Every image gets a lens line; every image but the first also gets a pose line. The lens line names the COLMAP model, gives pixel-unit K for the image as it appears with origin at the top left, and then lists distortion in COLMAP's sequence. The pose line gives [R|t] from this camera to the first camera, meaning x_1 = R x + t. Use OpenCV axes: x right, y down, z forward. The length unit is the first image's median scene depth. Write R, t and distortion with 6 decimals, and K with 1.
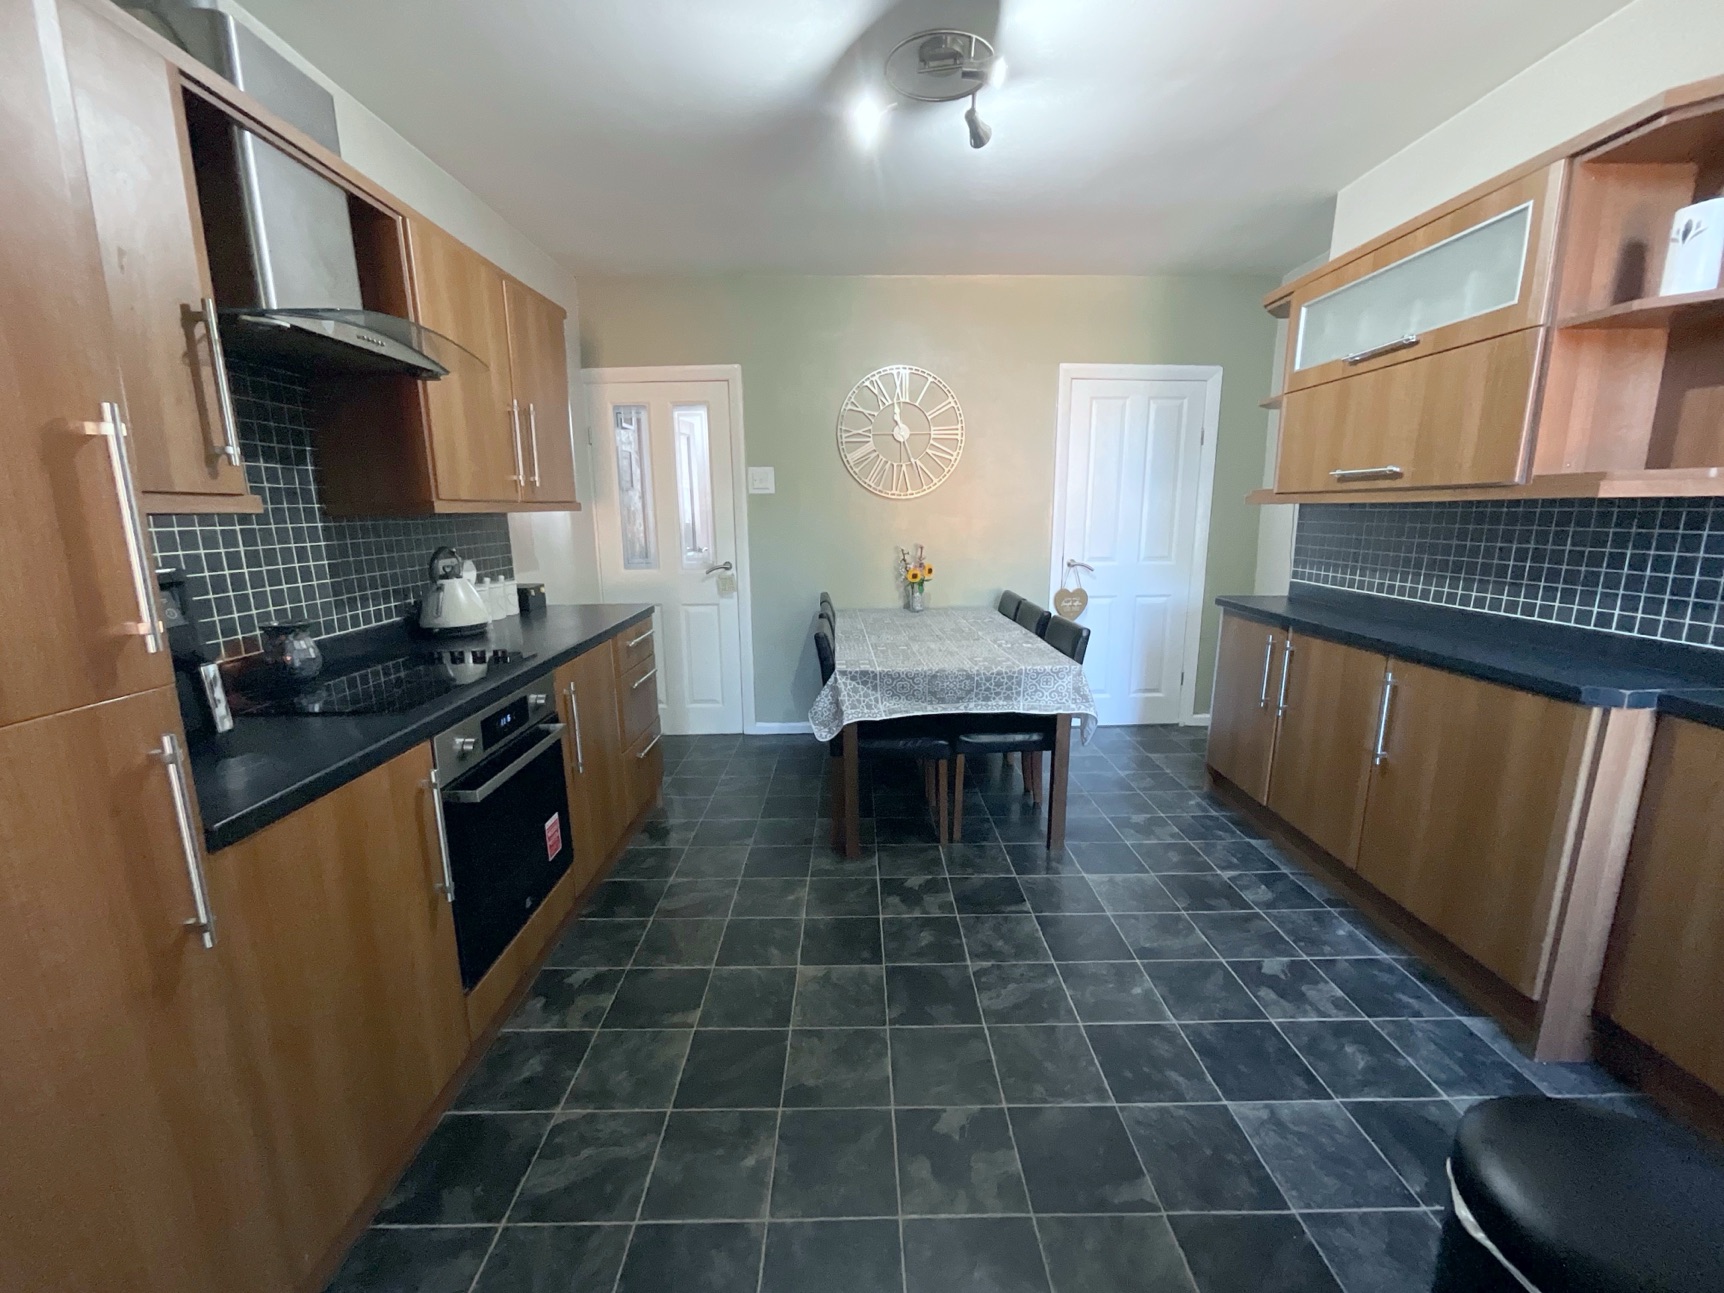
lens RADIAL K [[705.0, 0, 863.2], [0, 705.0, 647.0], [0, 0, 1]] dist [-0.000880, 0.000999]
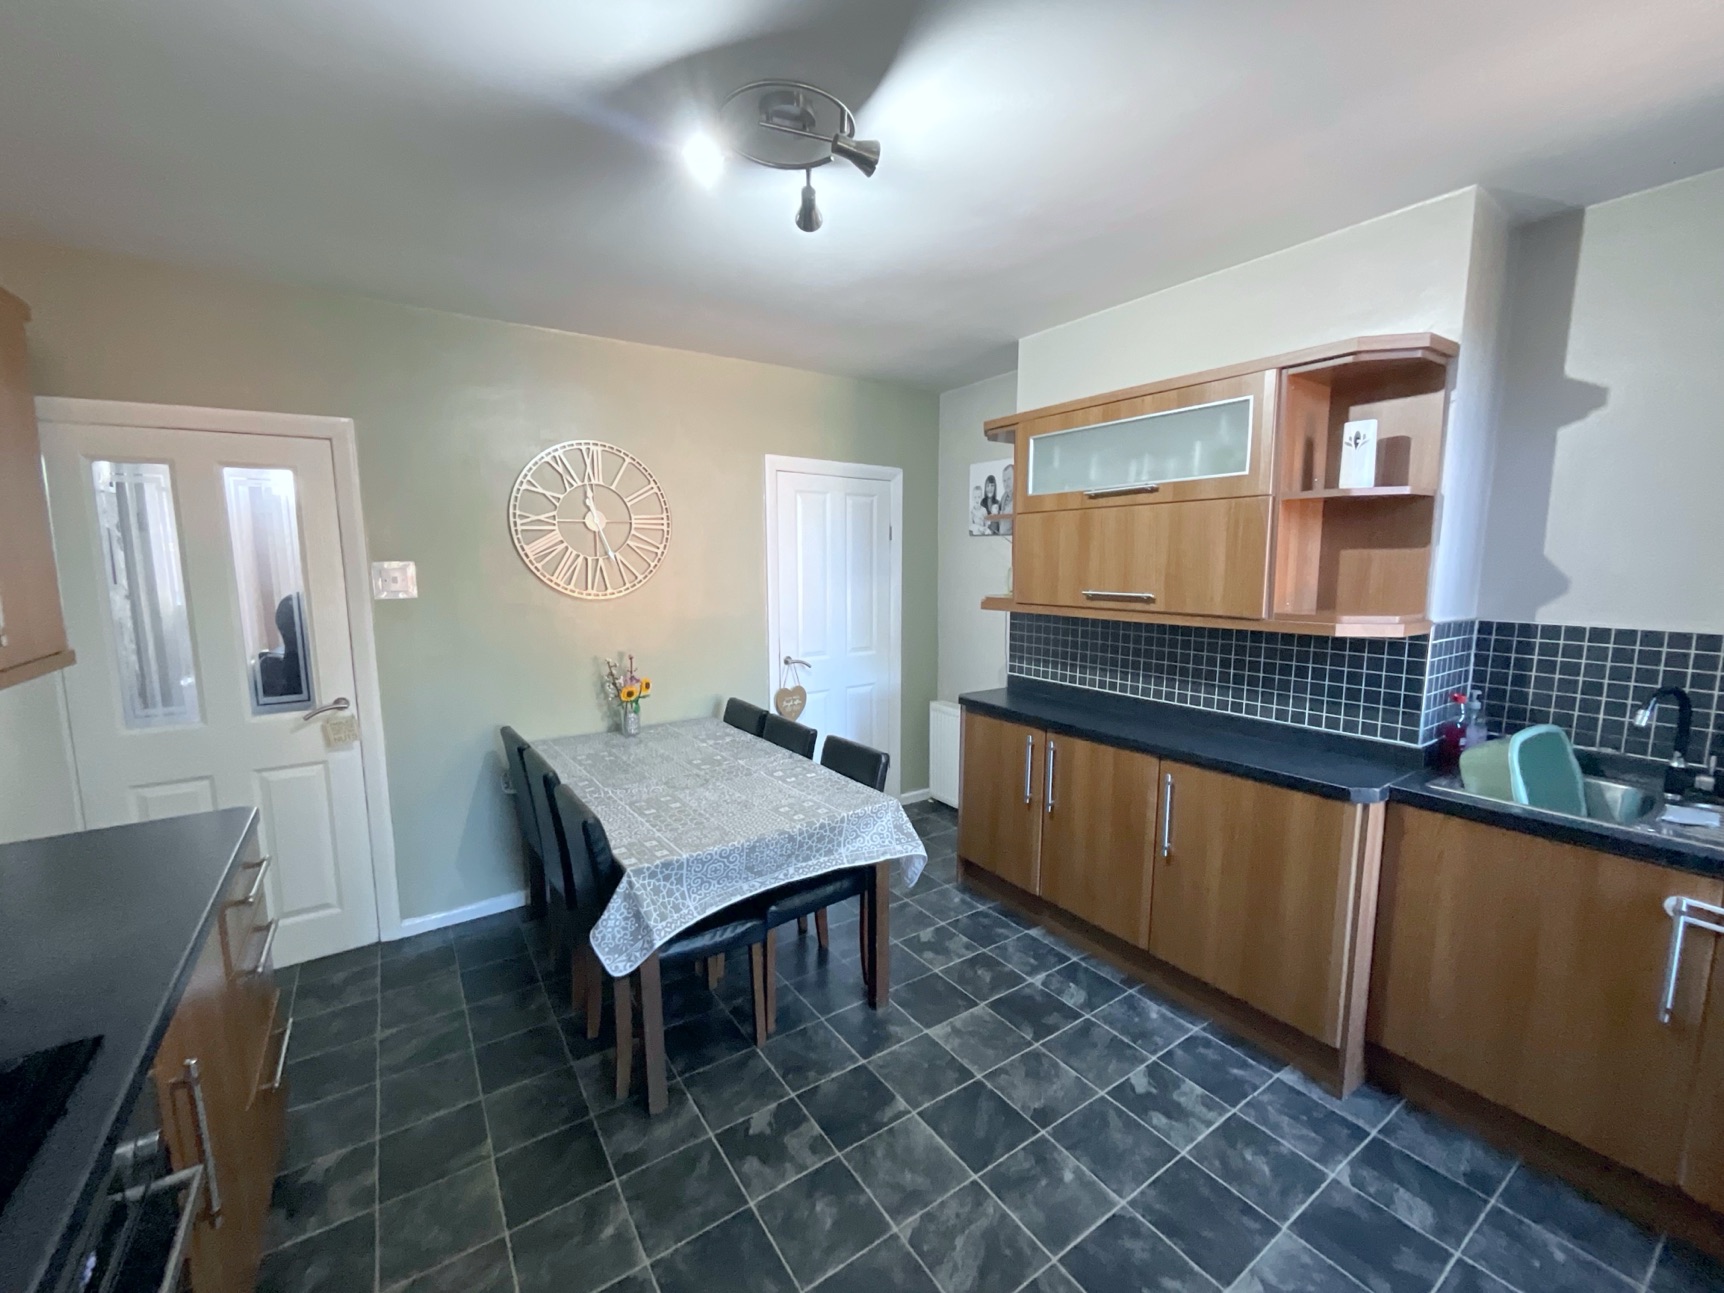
lens RADIAL K [[702.9, 0, 860.1], [0, 702.9, 647.6], [0, 0, 1]] dist [-0.001744, 0.000049]
pose [[0.835005, -0.066910, 0.546159, -0.239264], [0.104822, 0.993745, -0.038515, -0.154622], [-0.540166, 0.089410, 0.836796, 0.270340]]
